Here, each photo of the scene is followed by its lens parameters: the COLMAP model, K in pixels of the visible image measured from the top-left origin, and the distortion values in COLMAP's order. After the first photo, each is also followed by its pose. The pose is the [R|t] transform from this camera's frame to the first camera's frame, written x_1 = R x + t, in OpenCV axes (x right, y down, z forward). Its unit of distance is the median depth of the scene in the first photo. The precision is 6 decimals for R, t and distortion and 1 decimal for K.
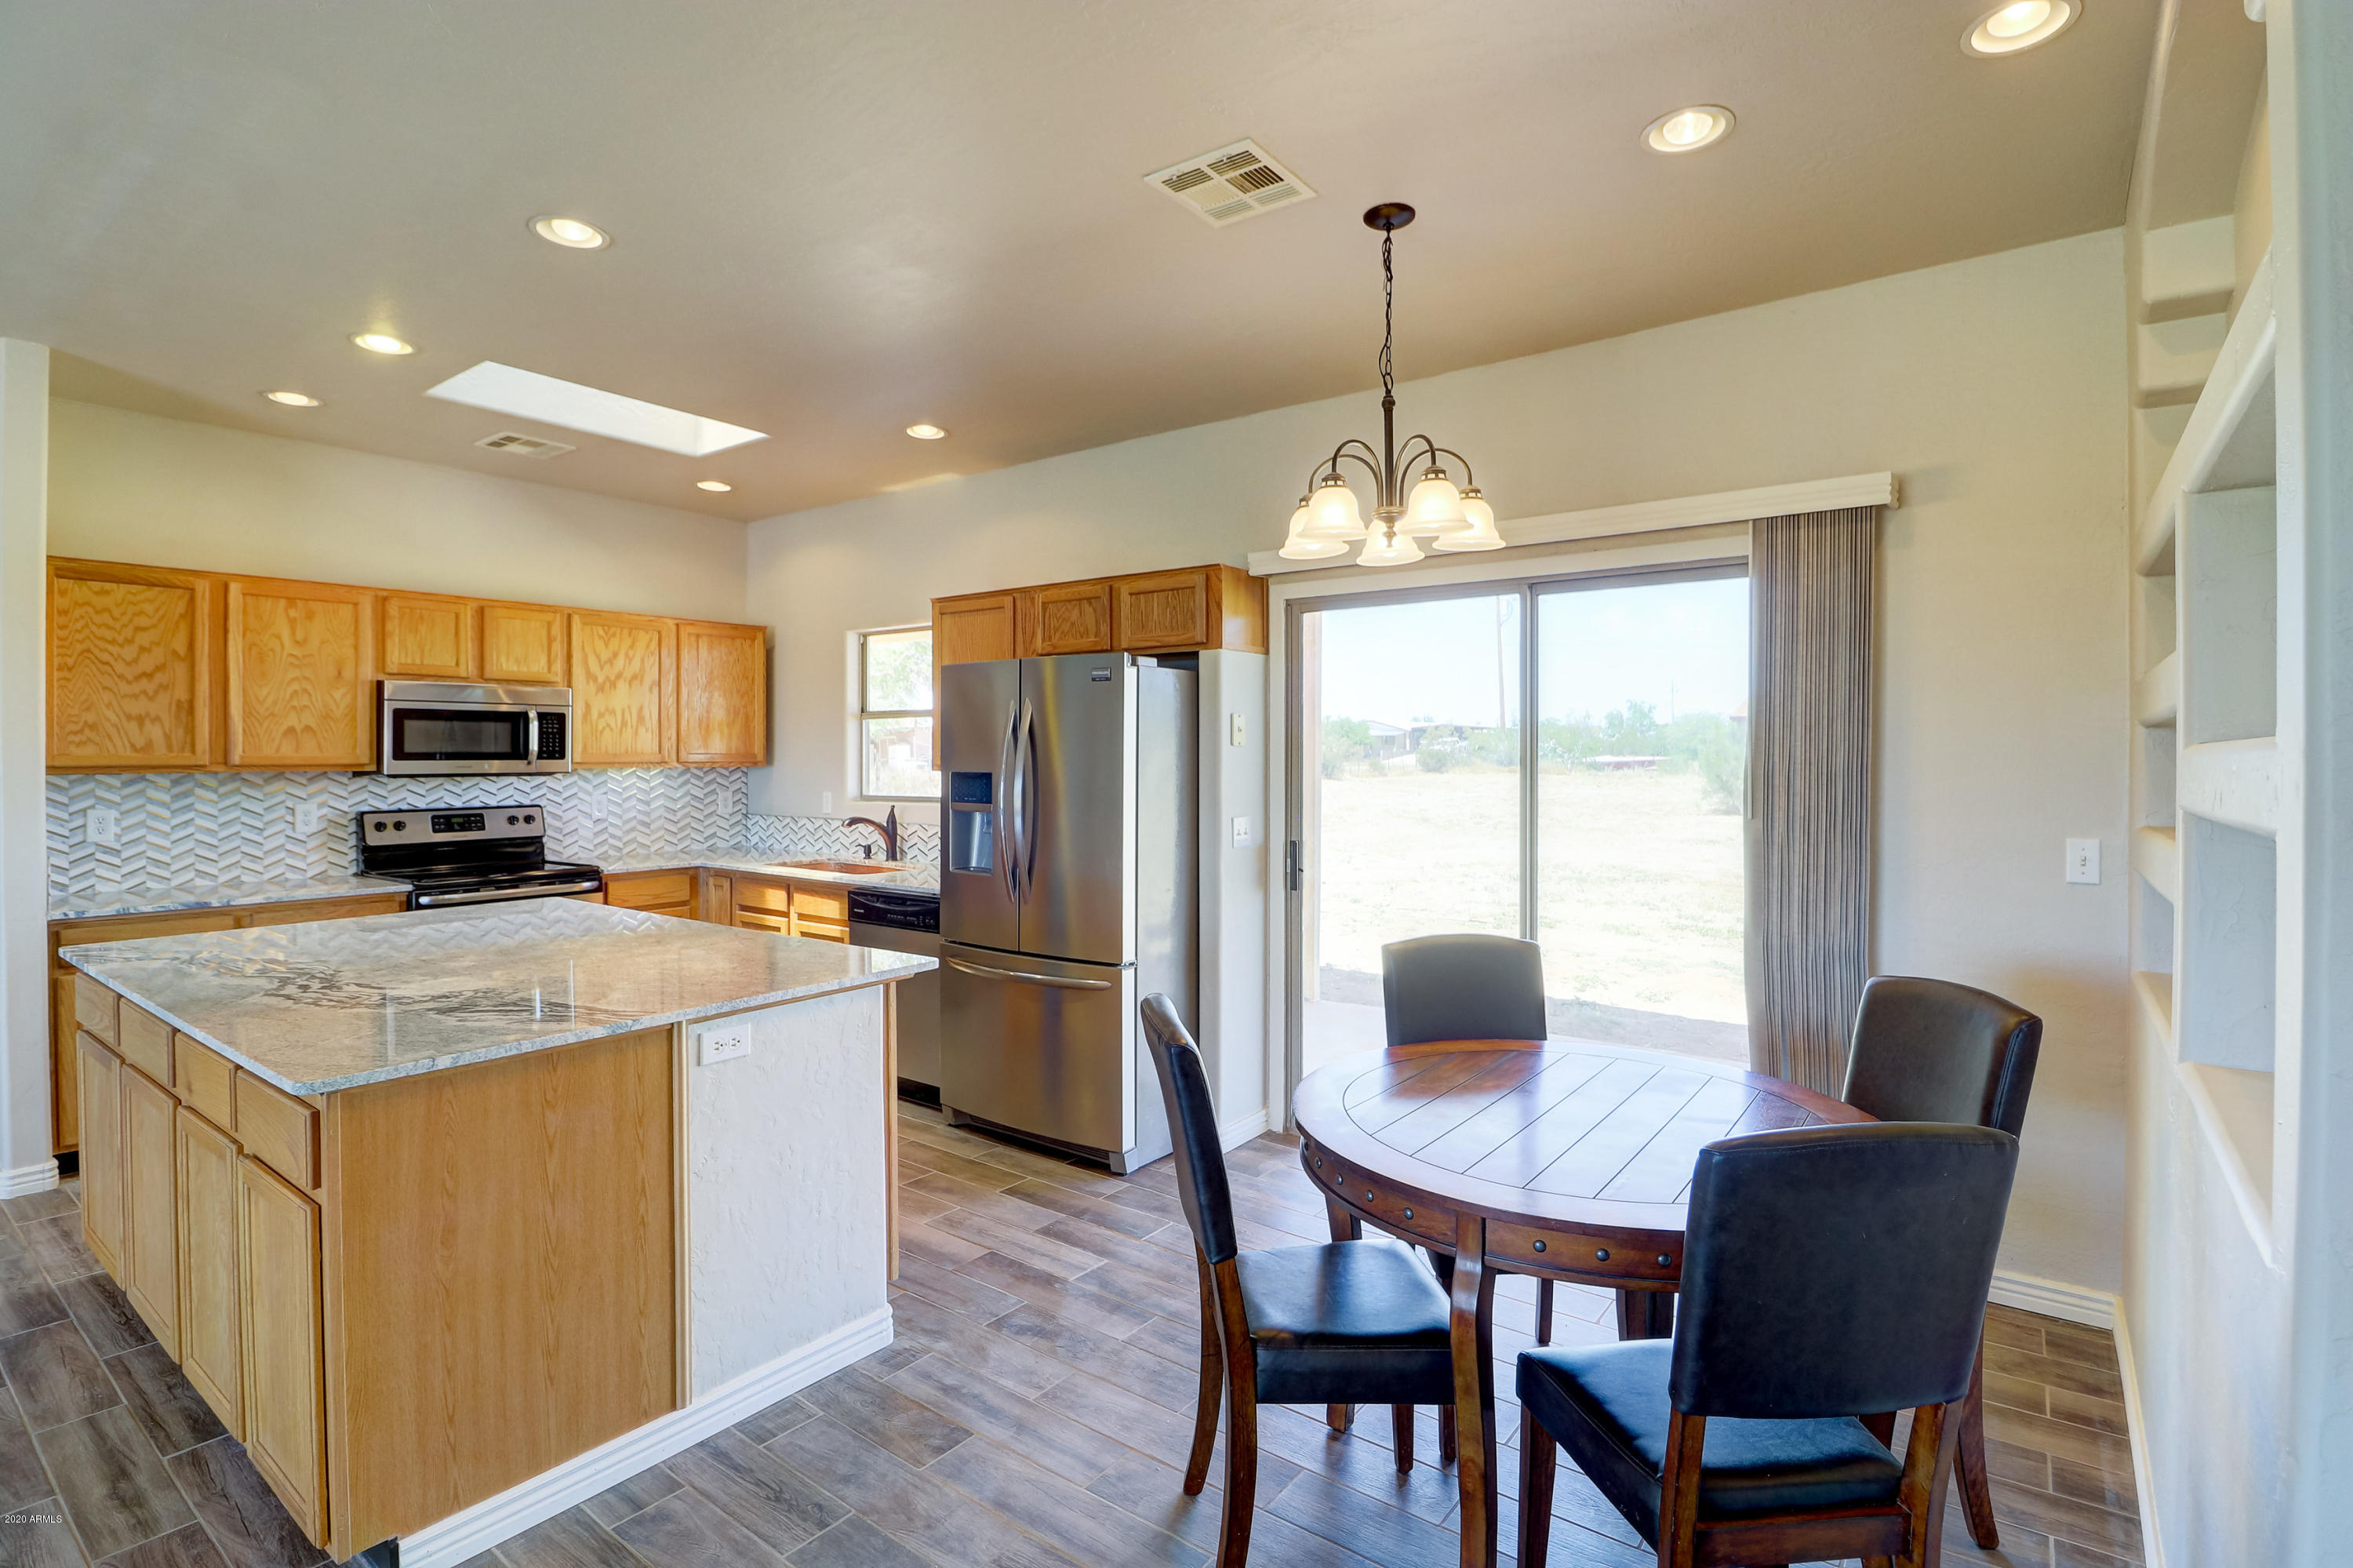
lens RADIAL K [[1114.1, 0, 1273.2], [0, 1114.1, 760.1], [0, 0, 1]] dist [-0.002425, -0.005612]
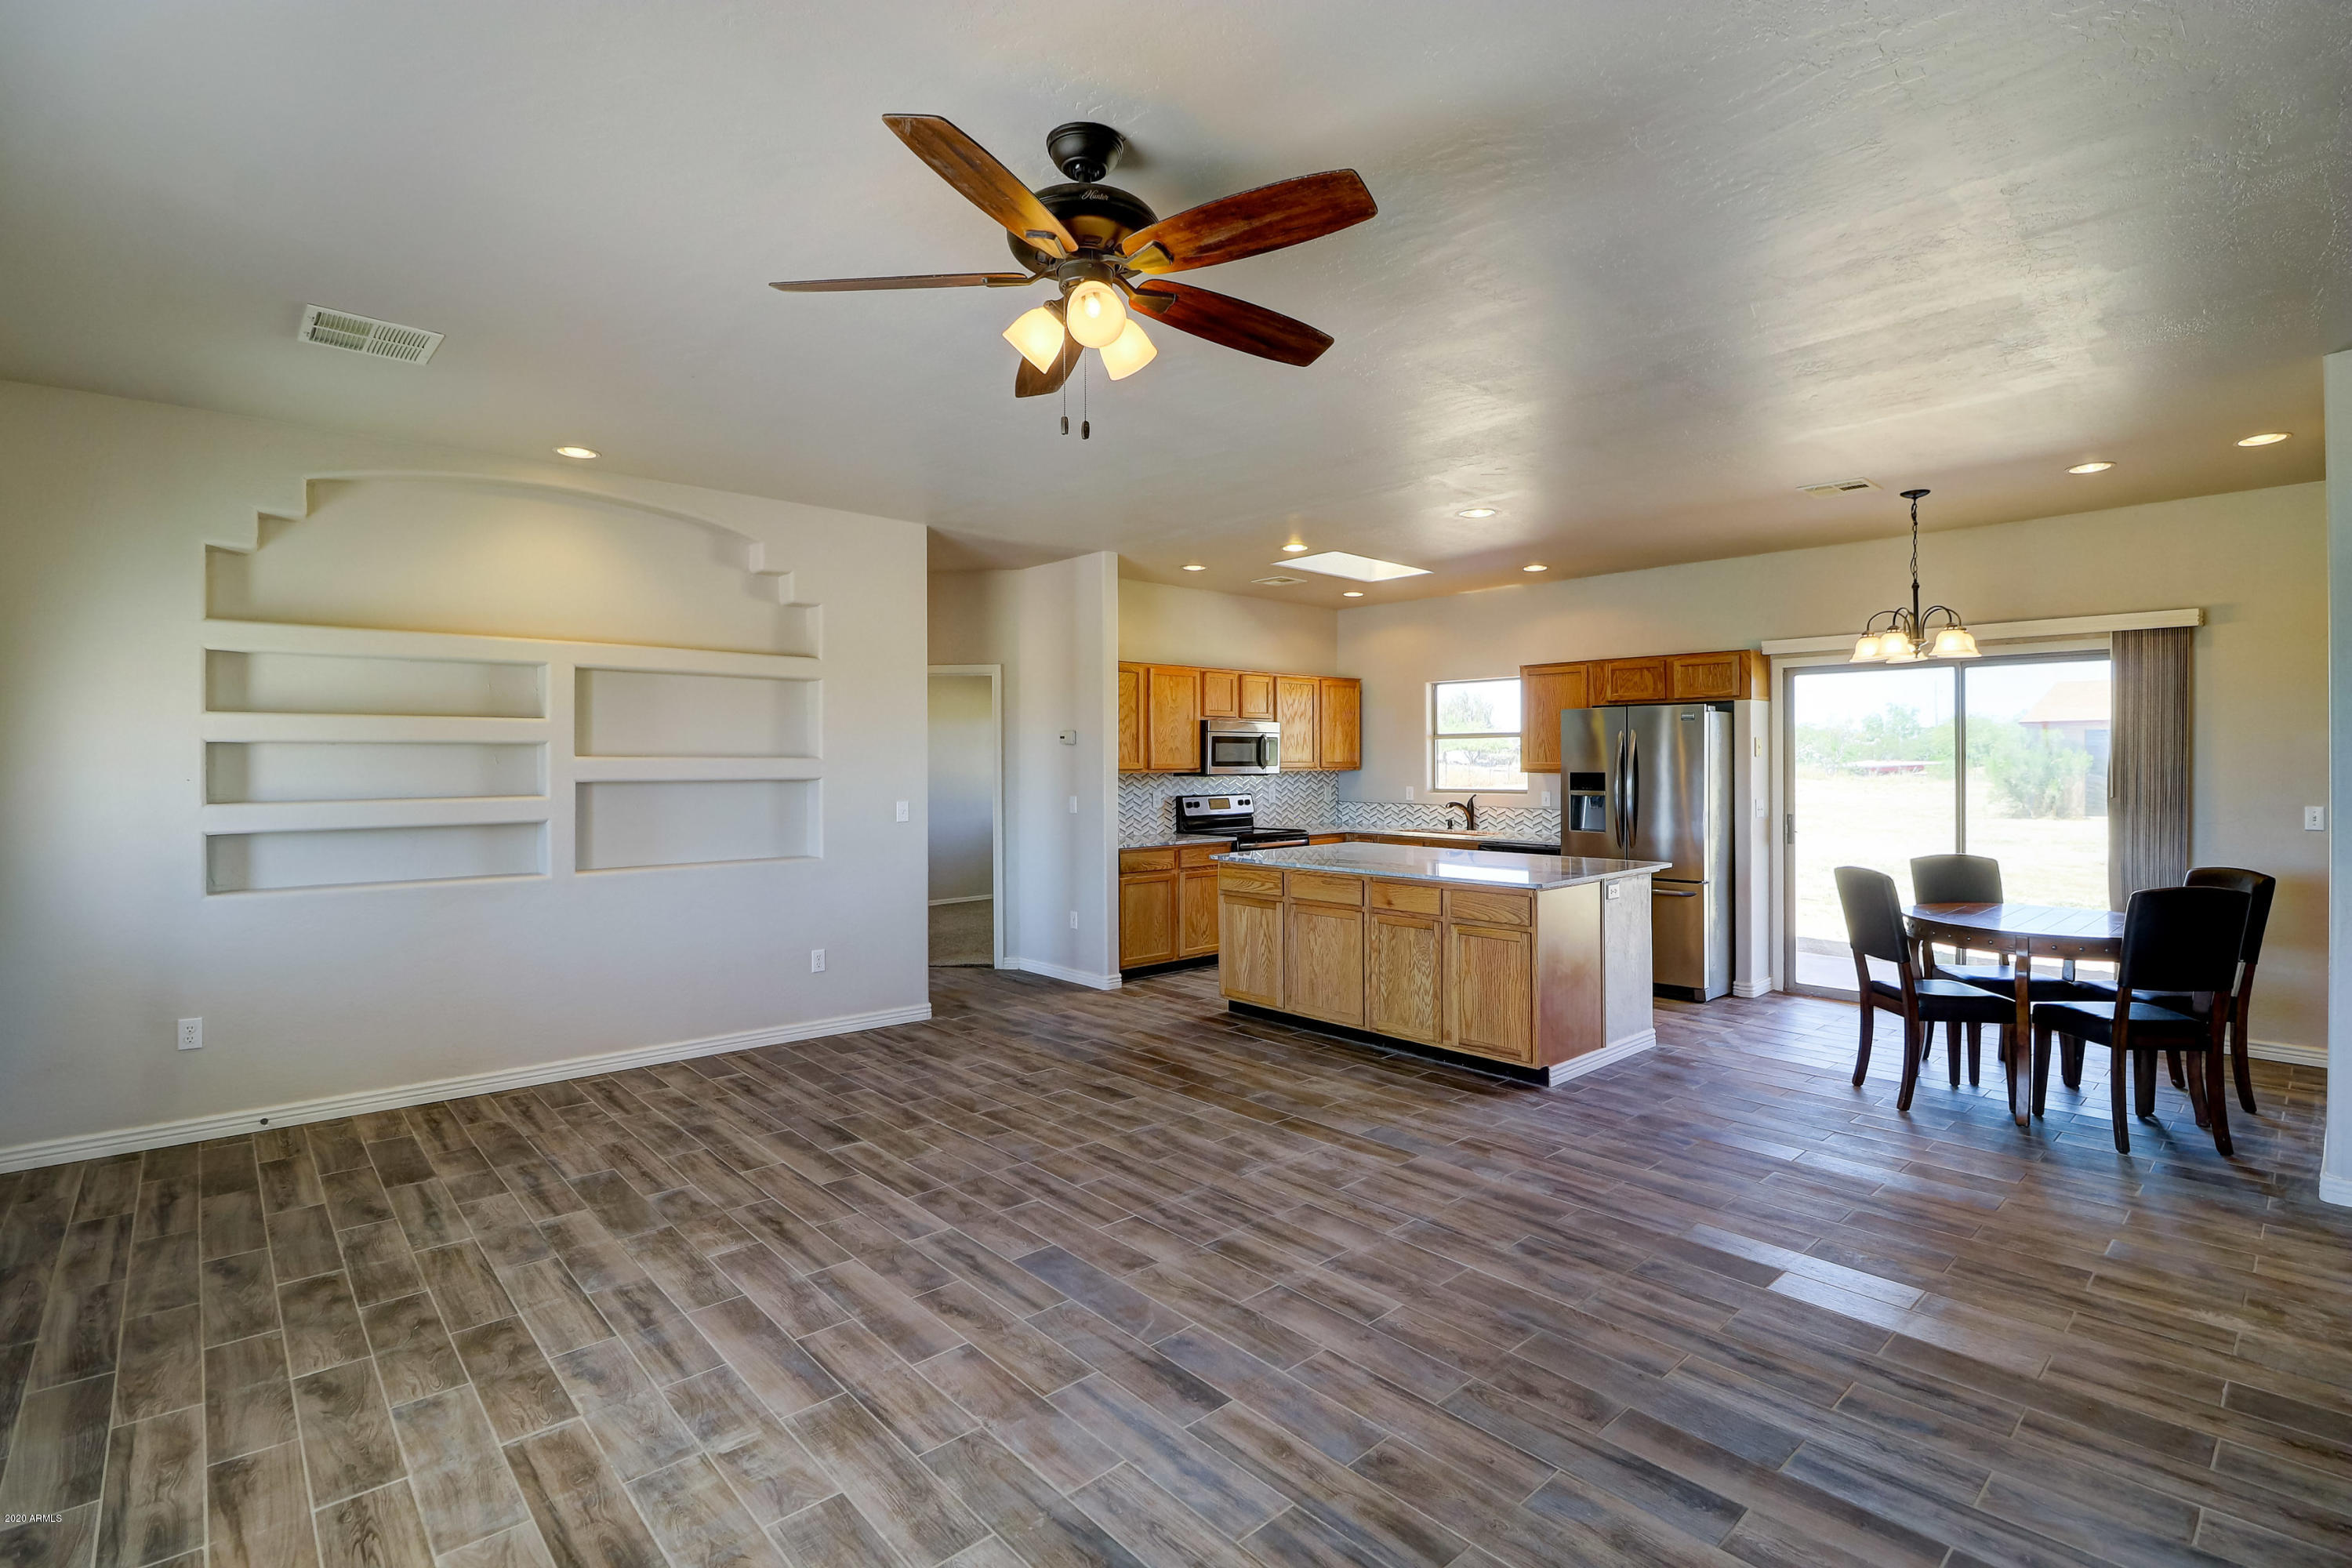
lens RADIAL K [[1113.6, 0, 1251.5], [0, 1113.6, 753.9], [0, 0, 1]] dist [-0.002425, -0.005612]
pose [[0.980706, -0.004312, -0.195438, -0.417815], [0.002180, 0.999936, -0.011119, 0.000571], [0.195474, 0.010478, 0.980653, -0.737277]]
